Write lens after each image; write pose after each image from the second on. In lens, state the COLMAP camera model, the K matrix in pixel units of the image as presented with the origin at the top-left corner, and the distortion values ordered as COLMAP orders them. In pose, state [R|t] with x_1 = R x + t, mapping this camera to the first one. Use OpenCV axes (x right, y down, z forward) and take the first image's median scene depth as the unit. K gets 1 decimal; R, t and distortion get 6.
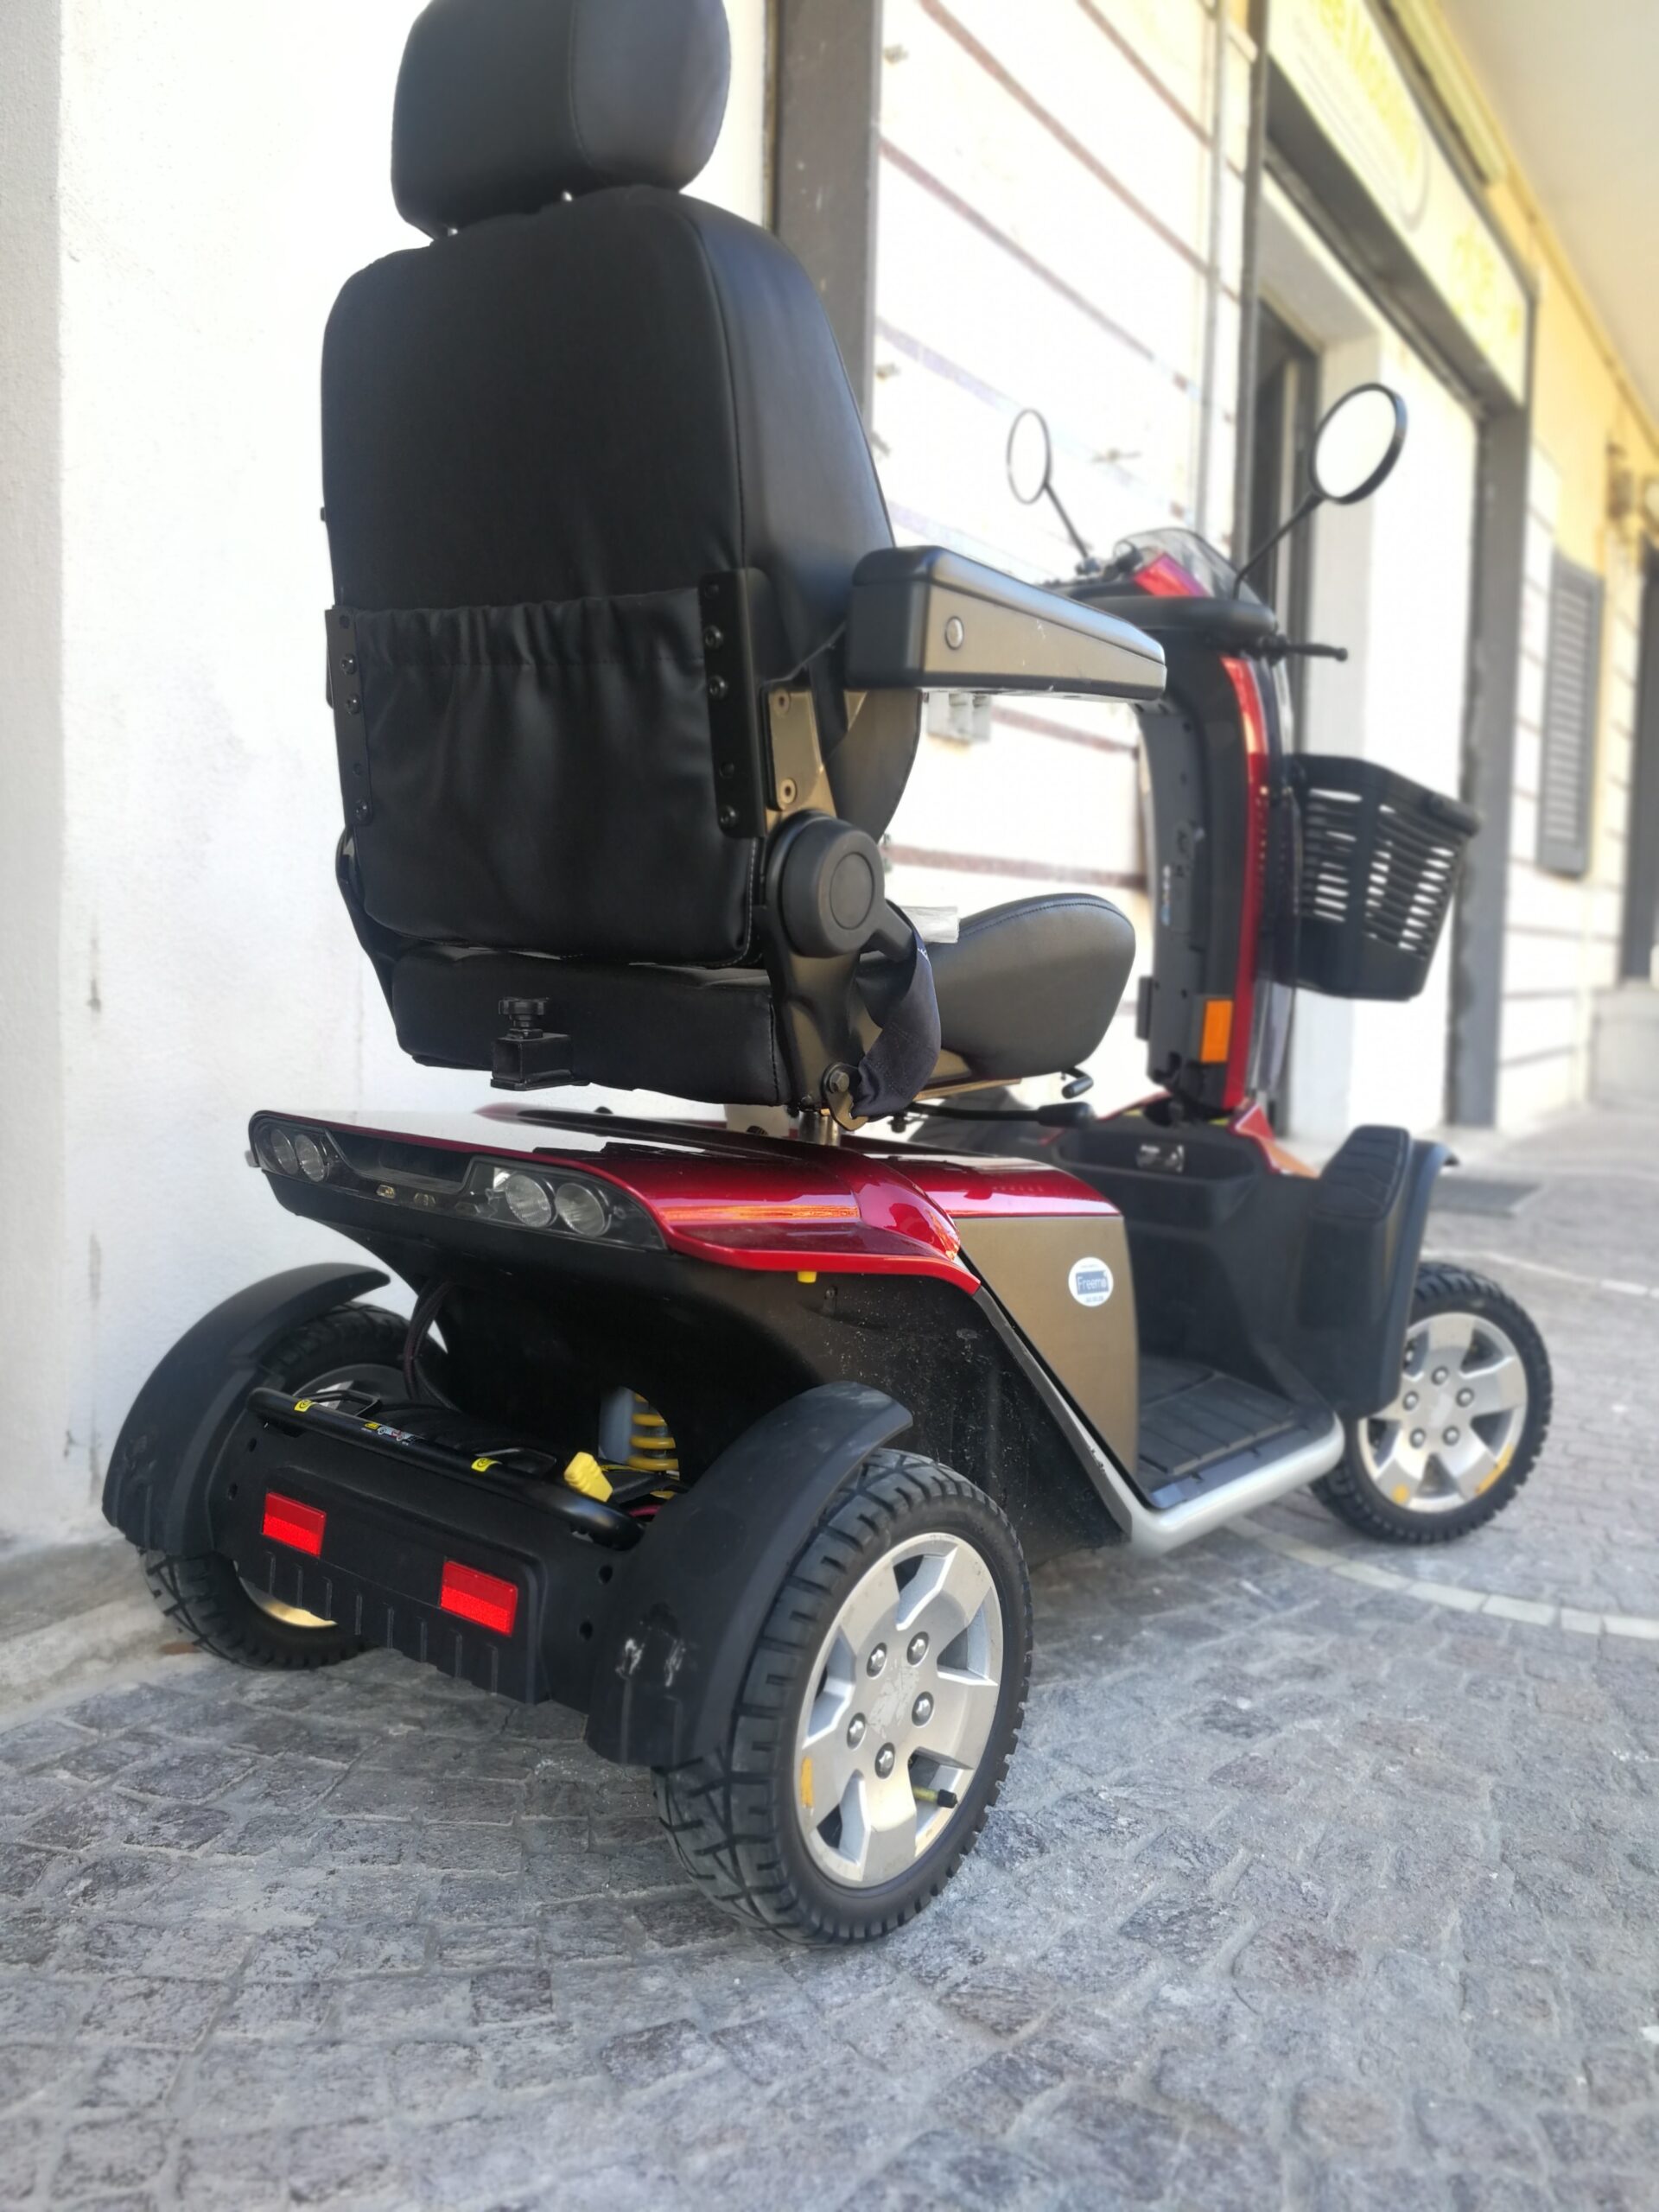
lens RADIAL K [[1818.7, 0, 829.5], [0, 1818.7, 1106.0], [0, 0, 1]] dist [0.011595, -0.002500]
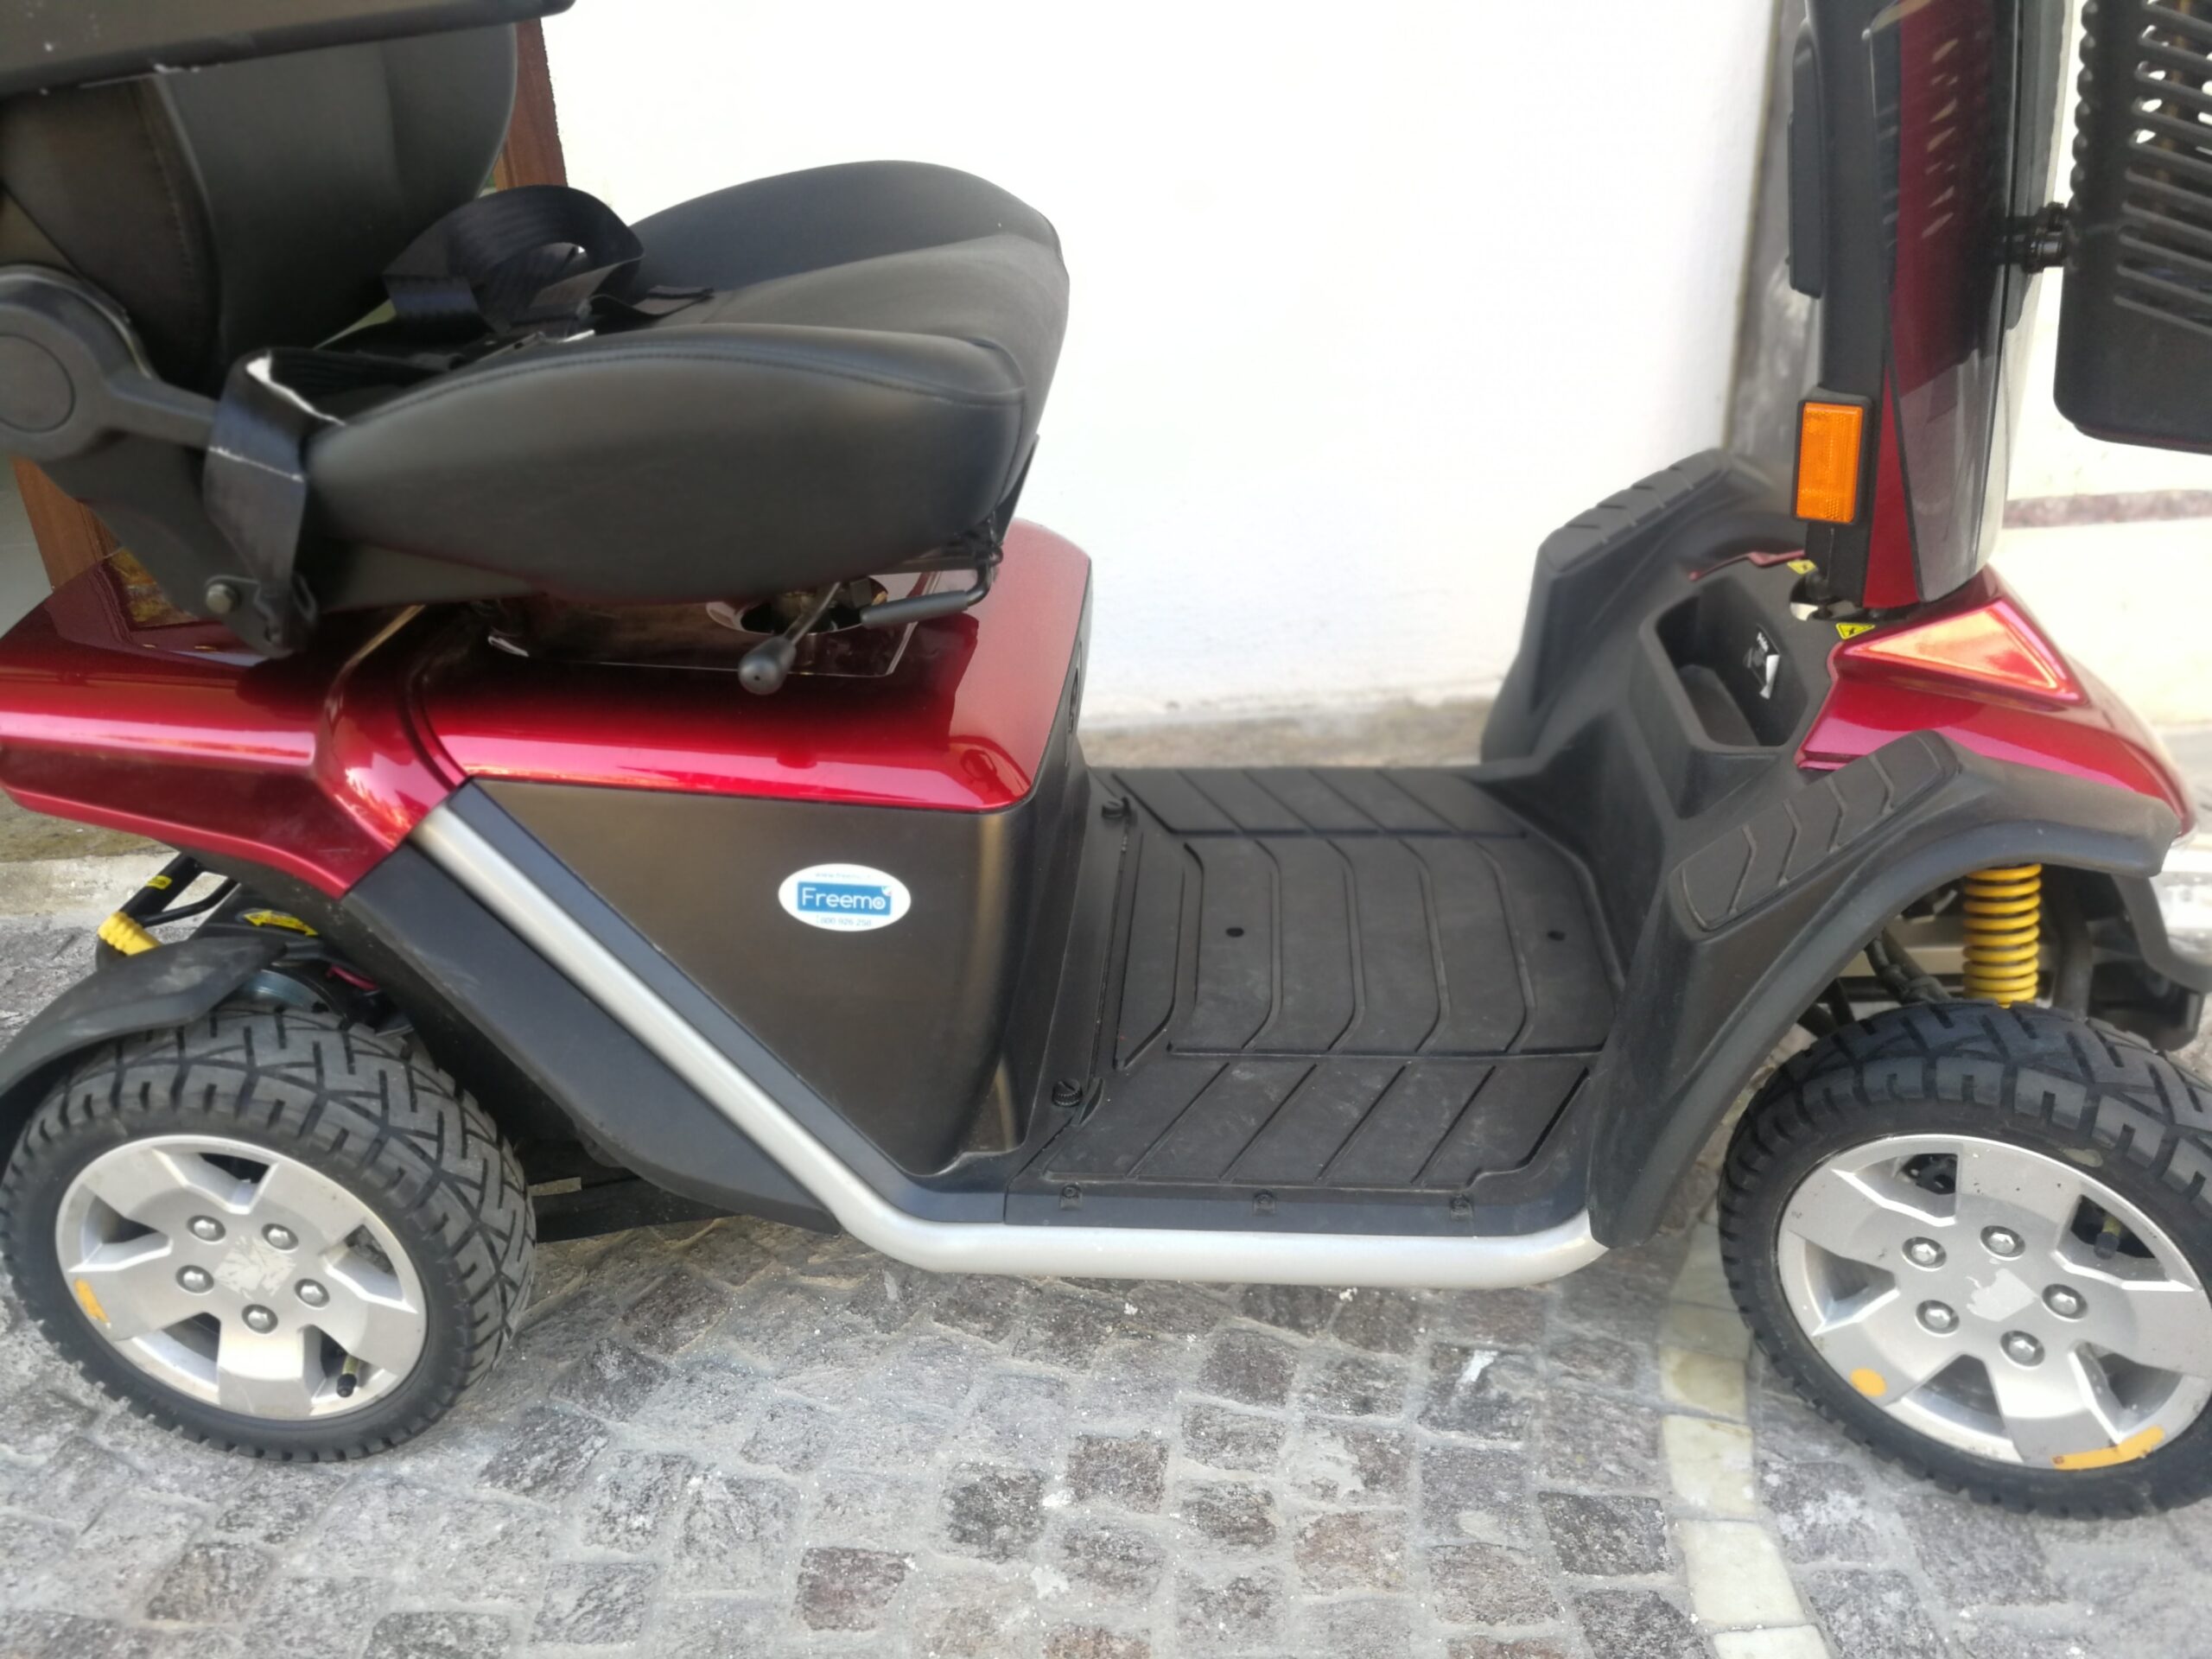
lens RADIAL K [[1818.7, 0, 1106.0], [0, 1818.7, 829.5], [0, 0, 1]] dist [0.011595, -0.002500]
pose [[0.550795, 0.336800, -0.763669, 0.731540], [-0.011419, 0.917923, 0.396594, -0.207135], [0.834562, -0.209721, 0.509434, 0.745001]]
